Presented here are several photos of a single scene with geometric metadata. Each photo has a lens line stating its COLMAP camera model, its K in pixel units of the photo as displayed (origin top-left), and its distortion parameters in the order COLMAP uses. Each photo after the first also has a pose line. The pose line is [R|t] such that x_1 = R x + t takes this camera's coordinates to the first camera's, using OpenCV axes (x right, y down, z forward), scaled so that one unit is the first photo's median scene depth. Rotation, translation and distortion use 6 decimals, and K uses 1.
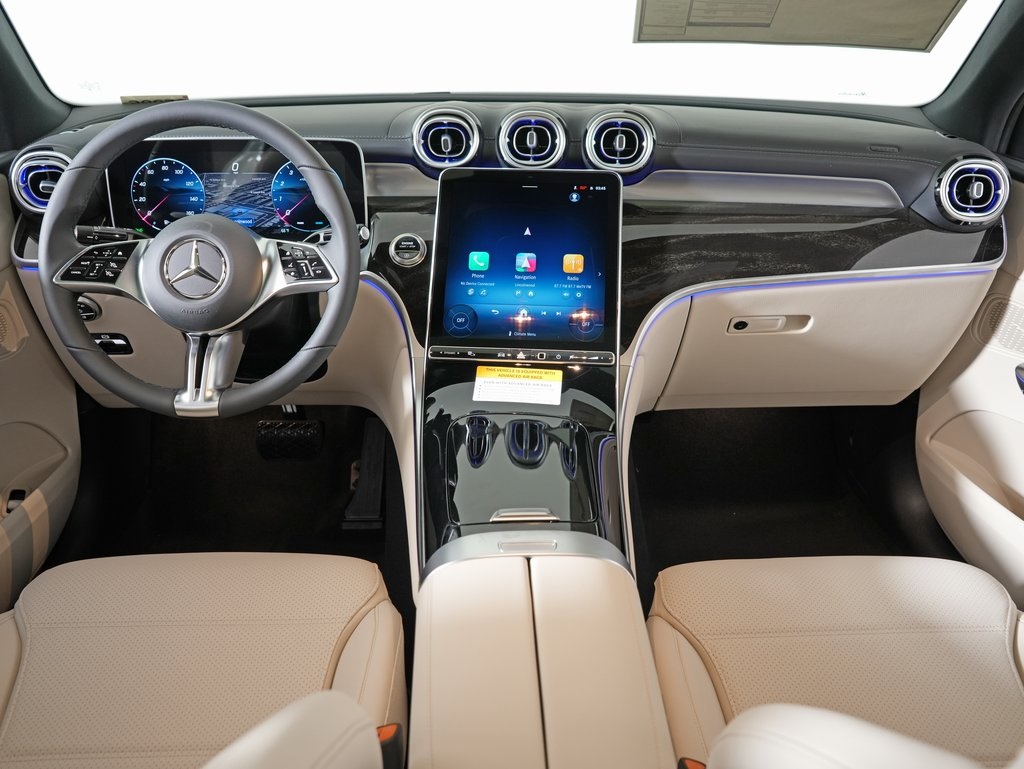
lens RADIAL K [[921.7, 0, 511.9], [0, 921.7, 391.0], [0, 0, 1]] dist [-0.015354, 0.005925]
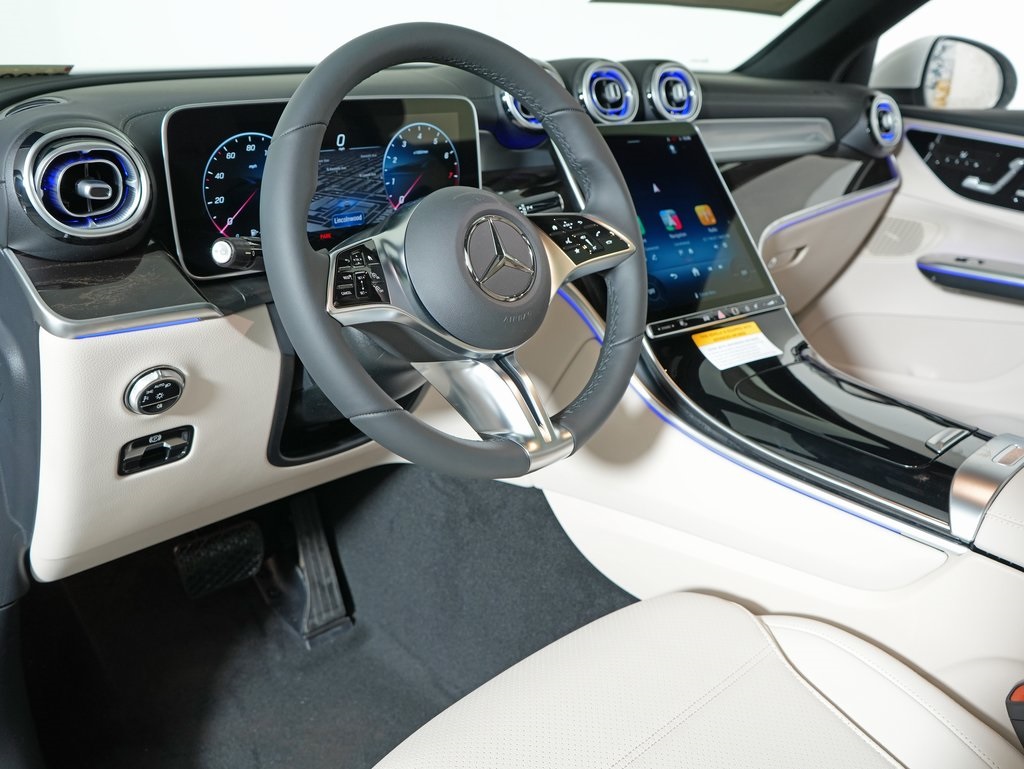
lens RADIAL K [[921.7, 0, 515.5], [0, 921.7, 383.7], [0, 0, 1]] dist [-0.015354, 0.005925]
pose [[0.738584, -0.226321, 0.635038, -0.731113], [0.267664, 0.962984, 0.031891, -0.055976], [-0.618749, 0.146423, 0.771823, 0.431076]]
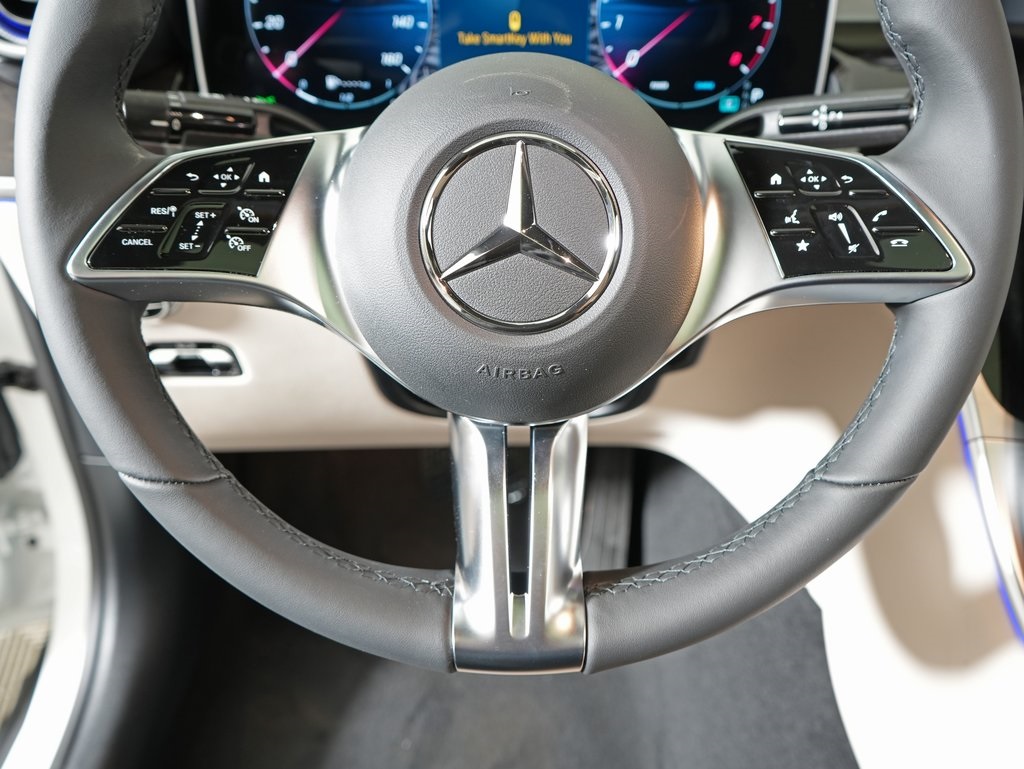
lens RADIAL K [[921.7, 0, 512.4], [0, 921.7, 380.8], [0, 0, 1]] dist [-0.015354, 0.005925]
pose [[0.999956, 0.004980, -0.007893, -0.316116], [-0.003944, 0.991993, 0.126232, -0.112695], [0.008458, -0.126195, 0.991969, 0.628619]]
